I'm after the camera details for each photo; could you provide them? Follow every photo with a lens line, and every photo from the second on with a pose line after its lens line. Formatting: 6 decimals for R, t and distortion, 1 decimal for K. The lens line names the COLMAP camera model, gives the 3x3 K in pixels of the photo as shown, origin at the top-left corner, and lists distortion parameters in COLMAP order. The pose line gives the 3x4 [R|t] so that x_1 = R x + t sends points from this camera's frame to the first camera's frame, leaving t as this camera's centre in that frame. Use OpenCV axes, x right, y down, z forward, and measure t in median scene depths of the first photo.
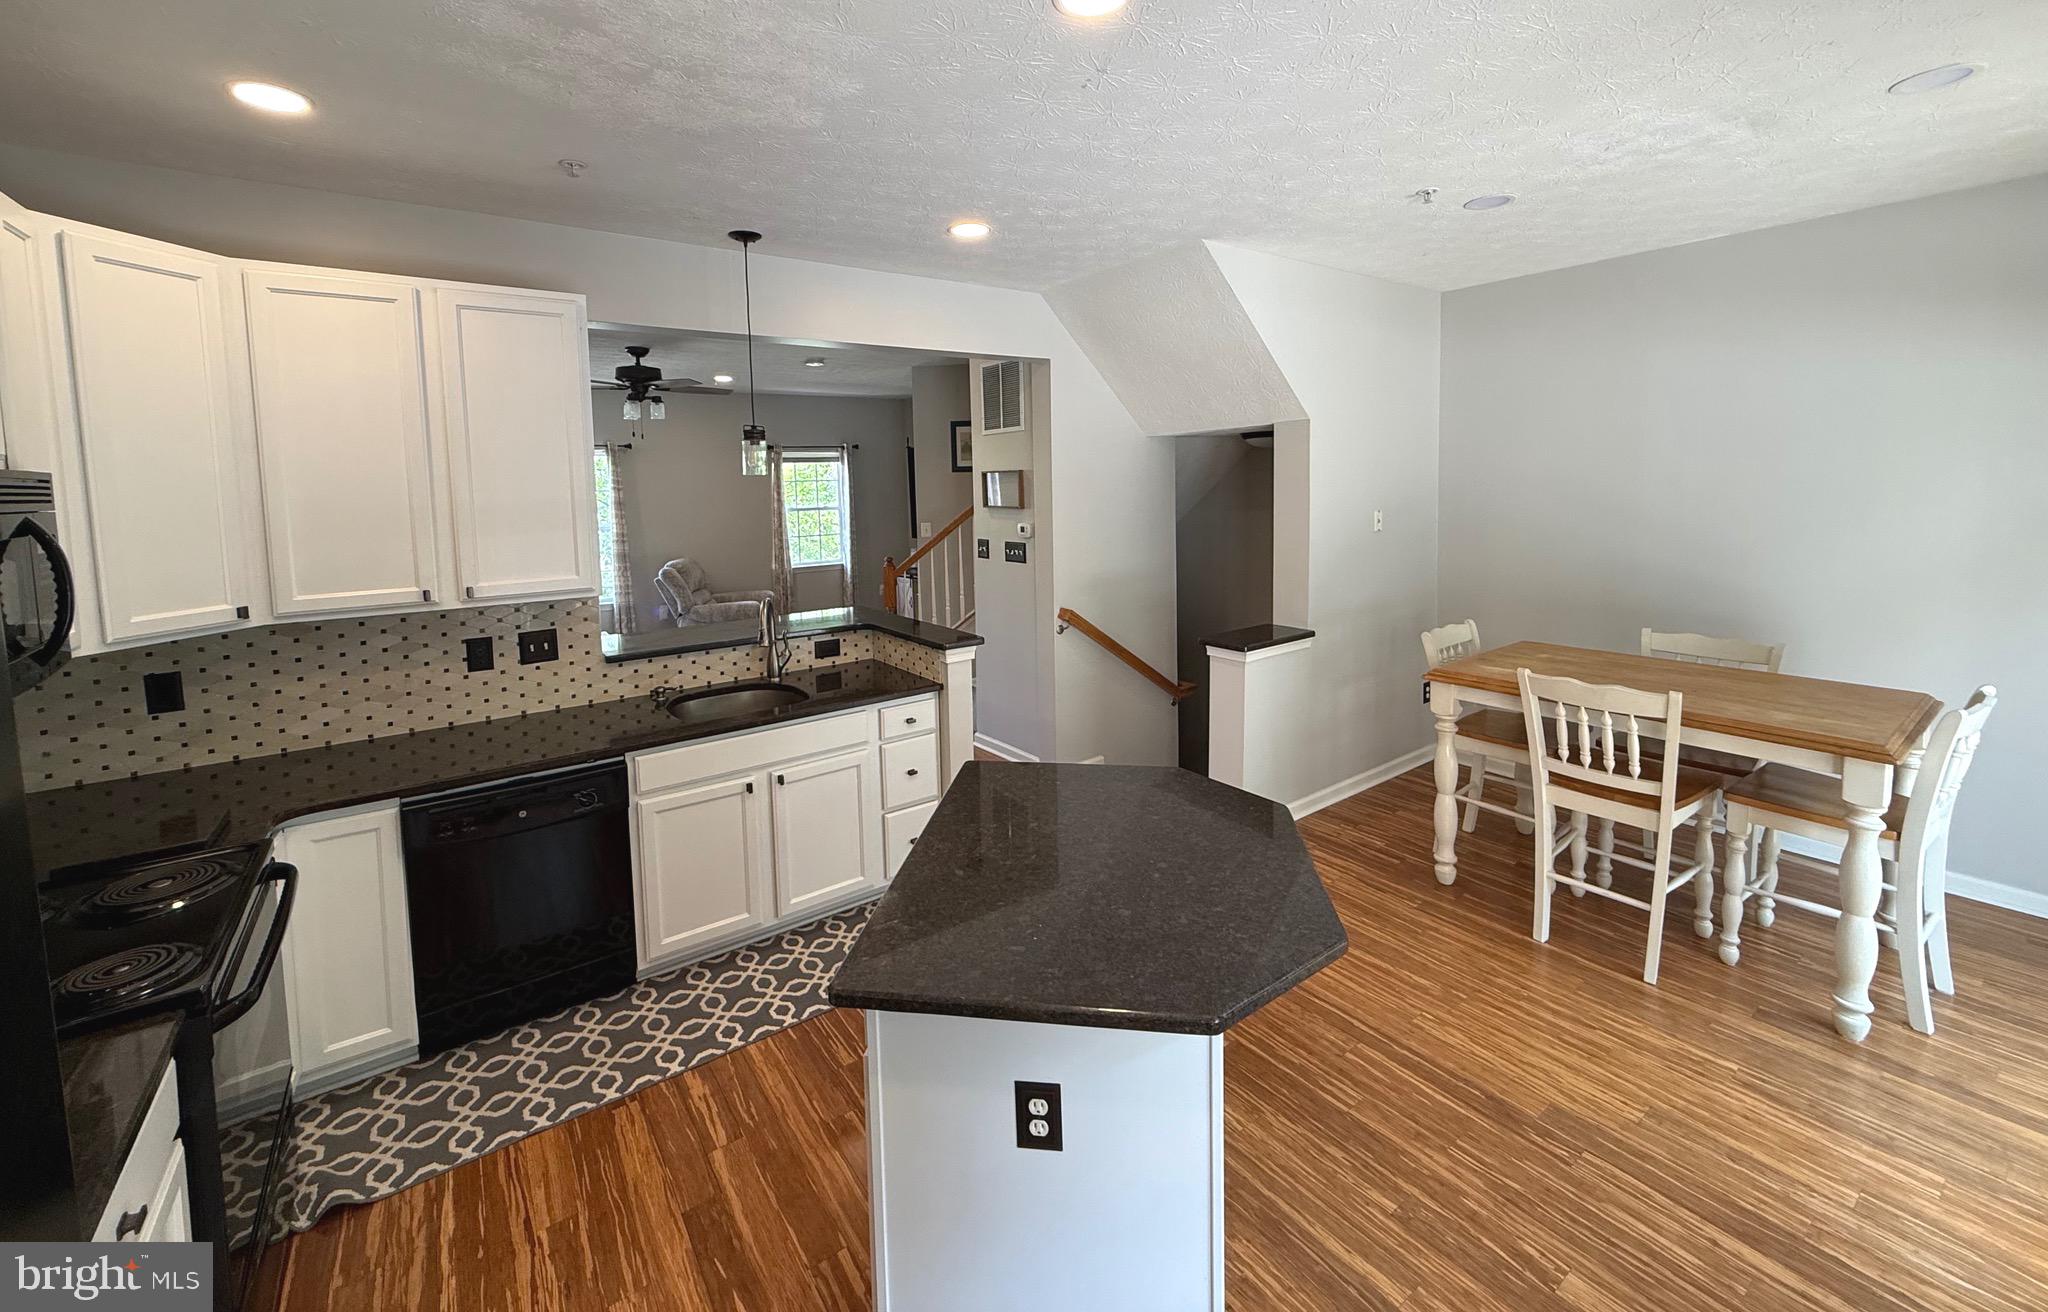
lens RADIAL K [[814.4, 0, 1015.1], [0, 814.4, 545.2], [0, 0, 1]] dist [0.001817, -0.000042]
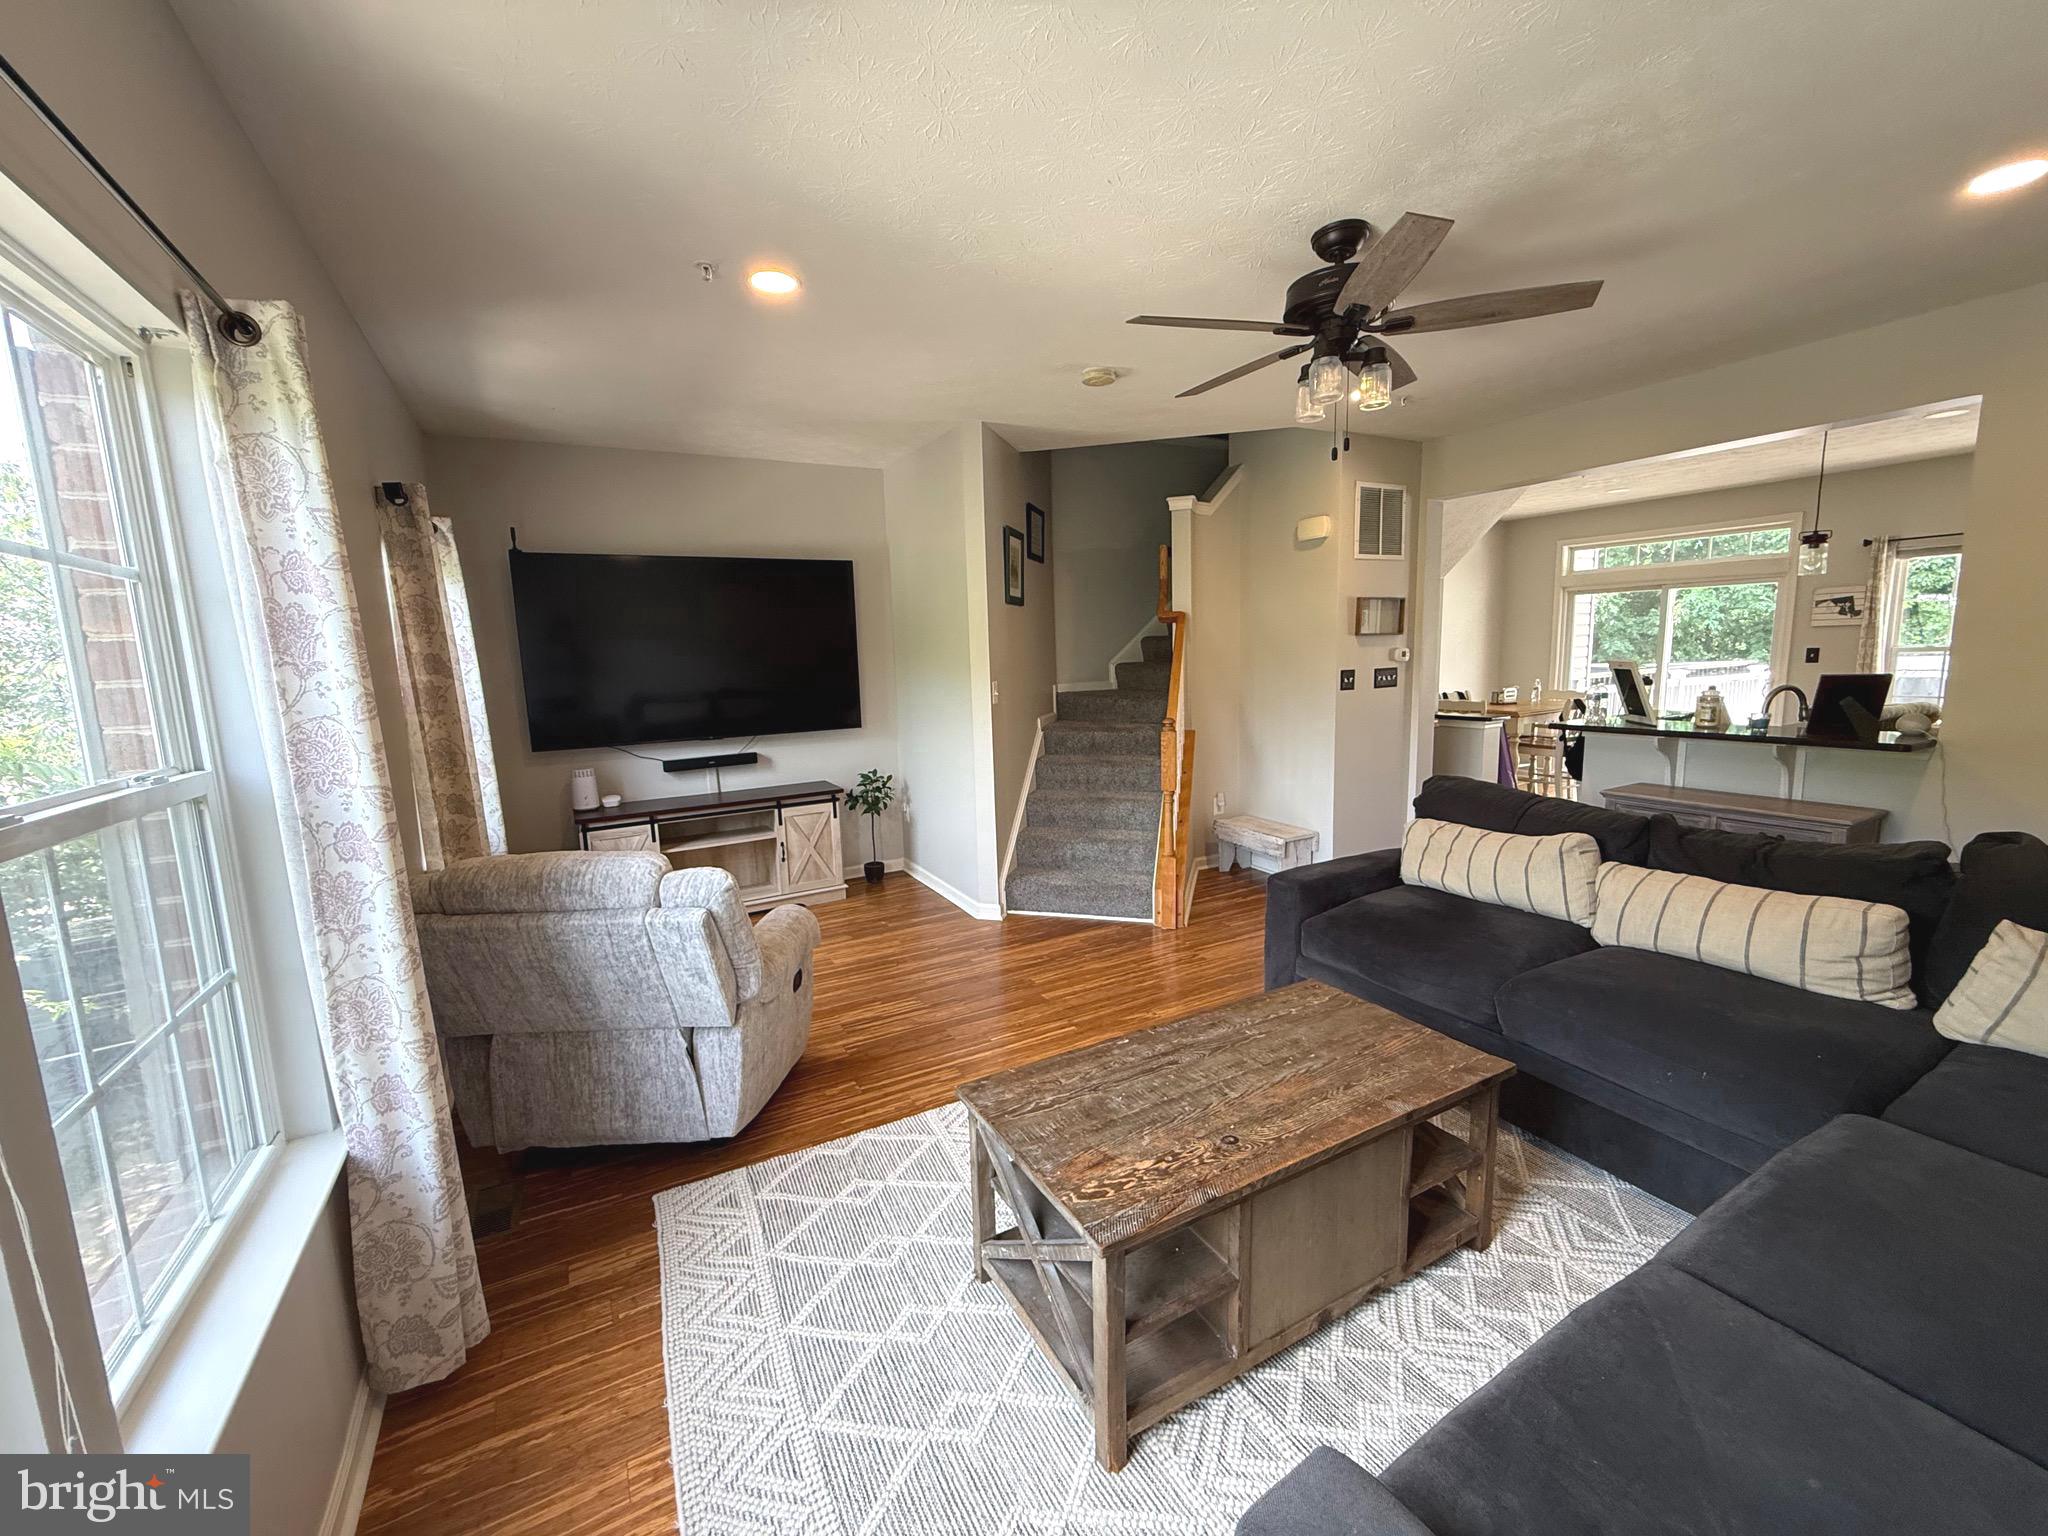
lens RADIAL K [[810.6, 0, 1015.2], [0, 810.6, 765.6], [0, 0, 1]] dist [-0.001545, 0.000516]
pose [[0.118958, -0.121206, 0.985474, -1.108441], [0.106717, 0.988333, 0.108675, -0.044128], [-0.987148, 0.092239, 0.130505, 1.364247]]
